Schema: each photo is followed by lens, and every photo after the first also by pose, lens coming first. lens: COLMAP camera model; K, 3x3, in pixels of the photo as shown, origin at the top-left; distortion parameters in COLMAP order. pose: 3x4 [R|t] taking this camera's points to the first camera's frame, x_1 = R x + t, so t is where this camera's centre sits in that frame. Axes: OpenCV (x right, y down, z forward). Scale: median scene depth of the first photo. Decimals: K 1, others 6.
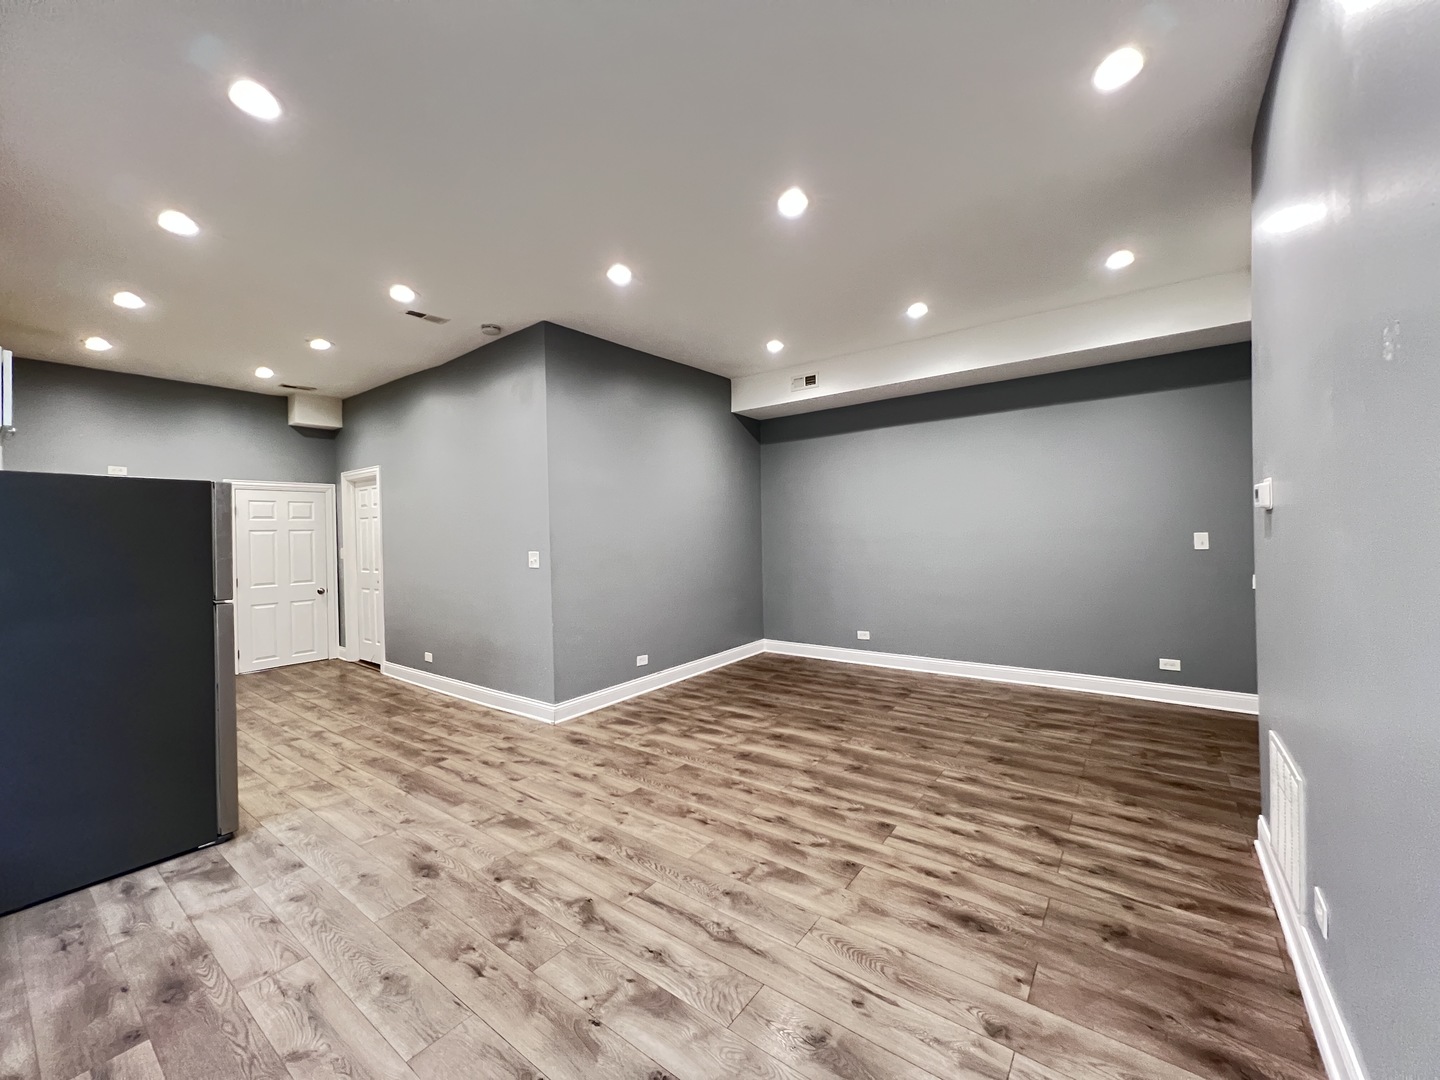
lens RADIAL K [[575.8, 0, 717.2], [0, 575.8, 531.2], [0, 0, 1]] dist [-0.002003, 0.000507]
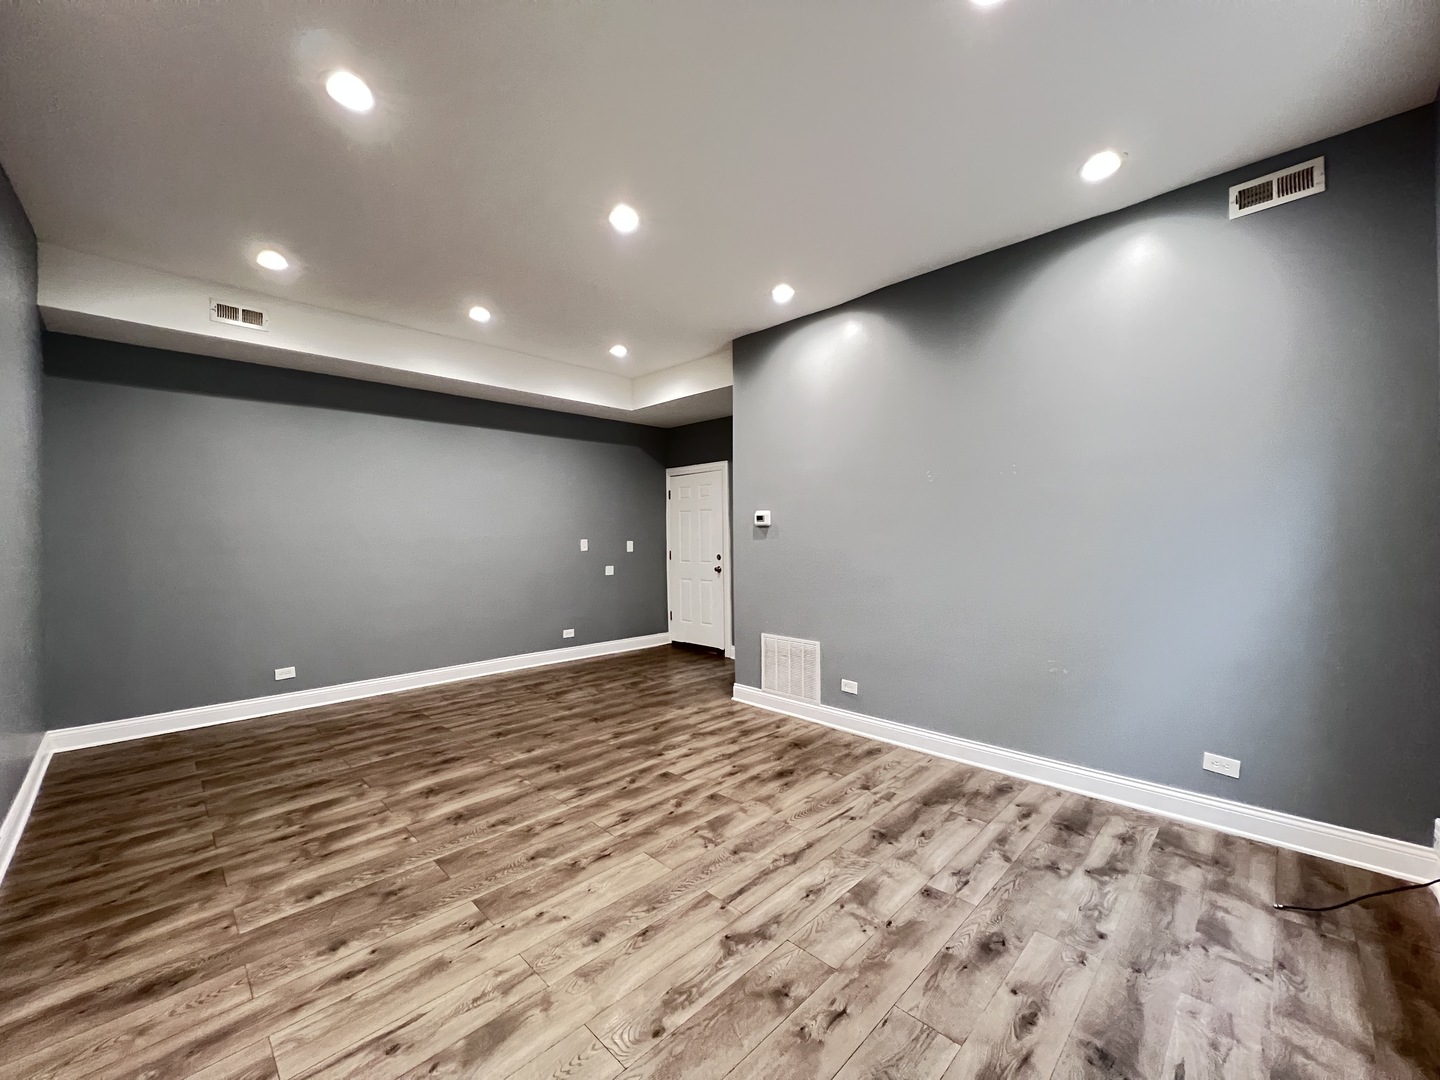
lens RADIAL K [[575.8, 0, 717.4], [0, 575.8, 534.6], [0, 0, 1]] dist [-0.002003, 0.000507]
pose [[0.142109, 0.018618, 0.989676, -0.794152], [-0.000184, 0.999824, -0.018782, 0.023695], [-0.989851, 0.002487, 0.142088, 0.628709]]
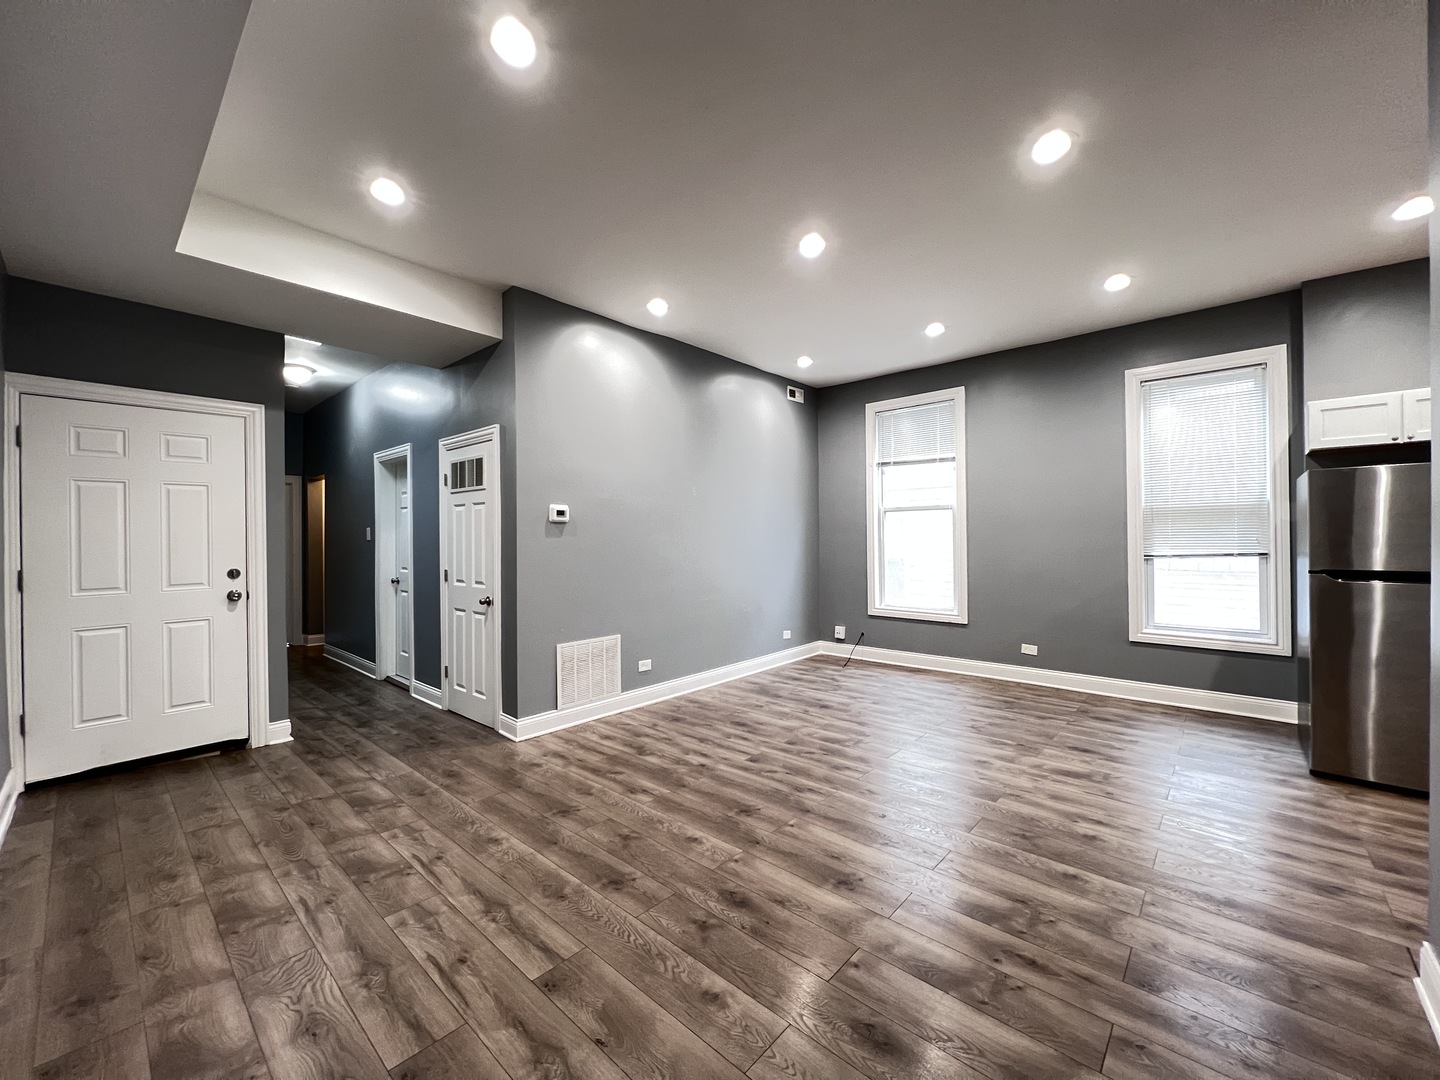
lens RADIAL K [[575.8, 0, 713.5], [0, 575.8, 544.4], [0, 0, 1]] dist [-0.002003, 0.000507]
pose [[-0.994847, 0.023680, 0.098589, 0.213101], [0.024153, 0.999702, 0.003613, 0.027389], [-0.098474, 0.005976, -0.995122, 1.986264]]
